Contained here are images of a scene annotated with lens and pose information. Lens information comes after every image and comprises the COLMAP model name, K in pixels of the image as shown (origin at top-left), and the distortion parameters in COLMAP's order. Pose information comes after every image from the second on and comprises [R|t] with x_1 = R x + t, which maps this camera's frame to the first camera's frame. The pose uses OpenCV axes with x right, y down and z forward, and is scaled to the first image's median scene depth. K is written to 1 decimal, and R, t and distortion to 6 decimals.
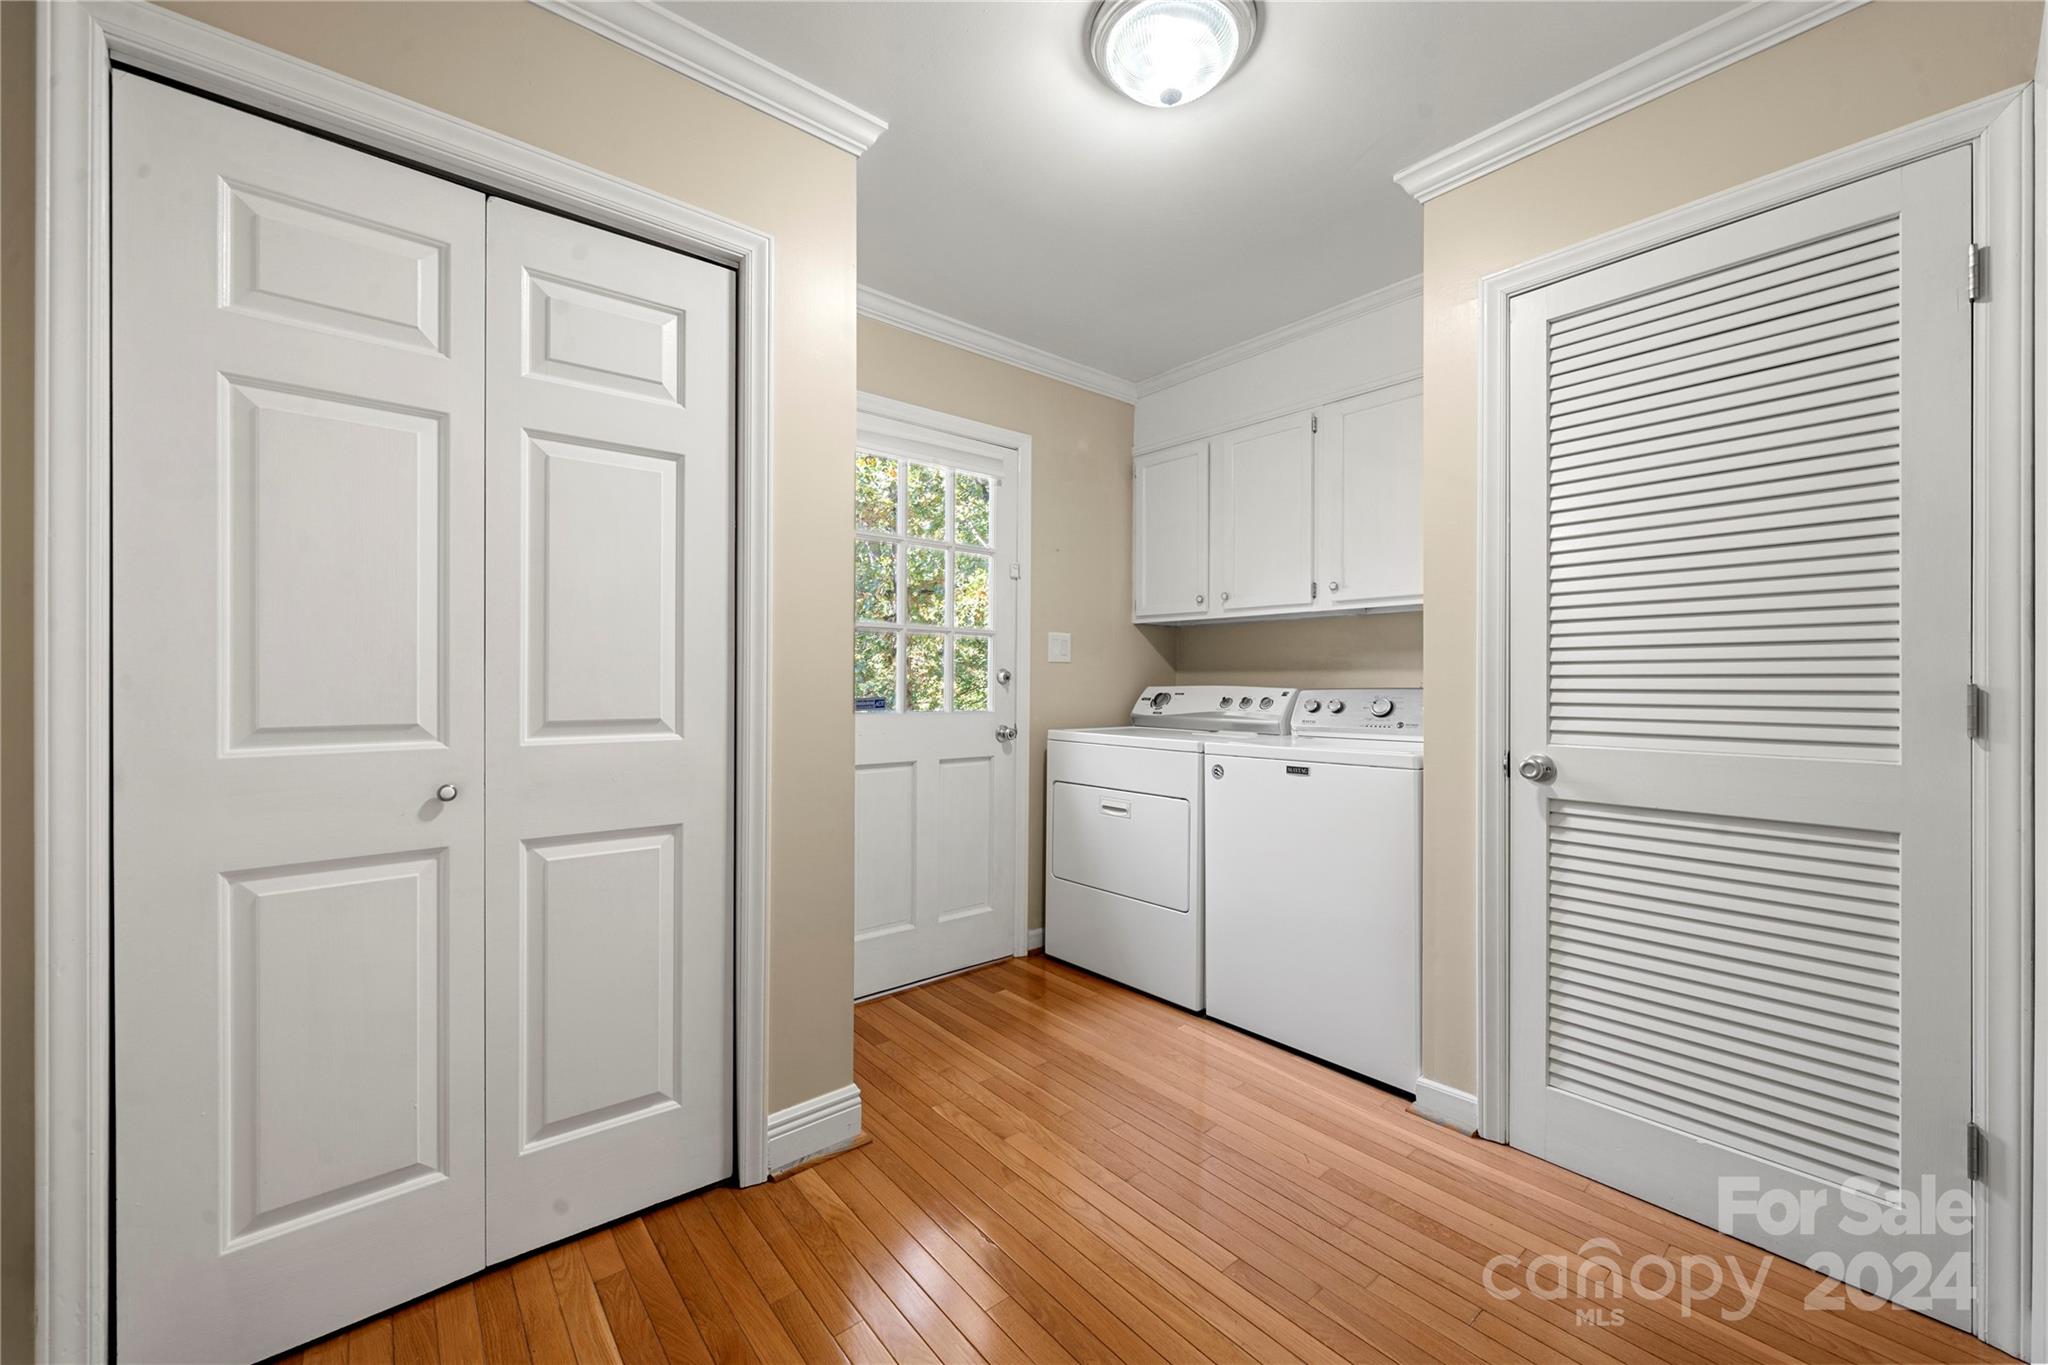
lens RADIAL K [[791.3, 0, 1021.8], [0, 791.3, 684.3], [0, 0, 1]] dist [-0.001530, -0.000101]
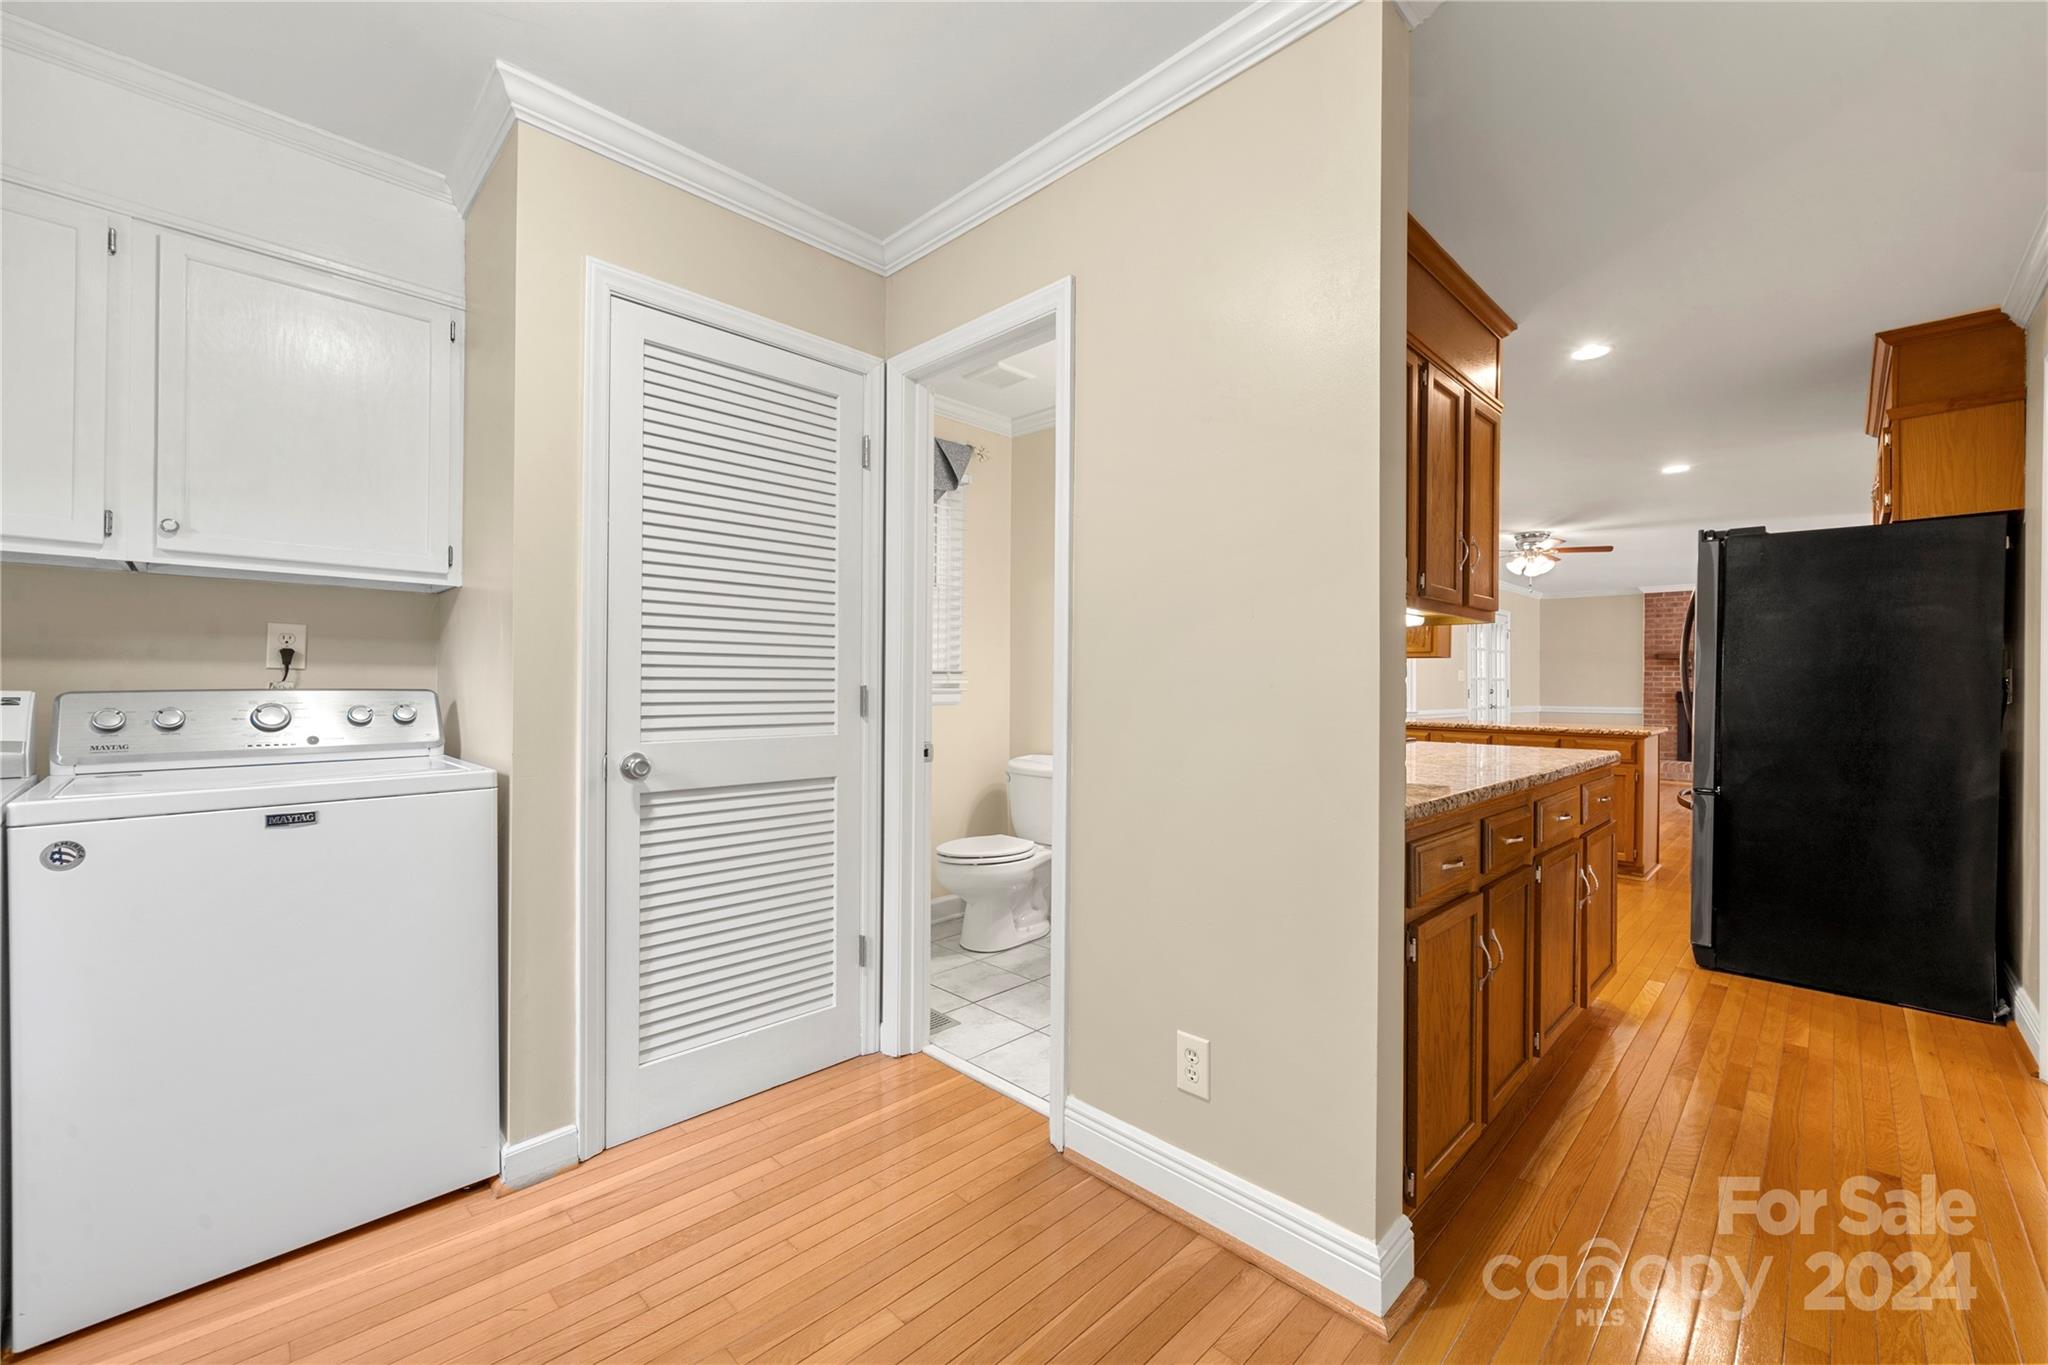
lens RADIAL K [[826.4, 0, 1013.2], [0, 826.4, 689.0], [0, 0, 1]] dist [0.001690, -0.000034]
pose [[-0.093983, -0.009002, 0.995533, -0.457374], [-0.005553, 0.999948, 0.008518, -0.007161], [-0.995558, -0.004728, -0.094028, 0.582782]]
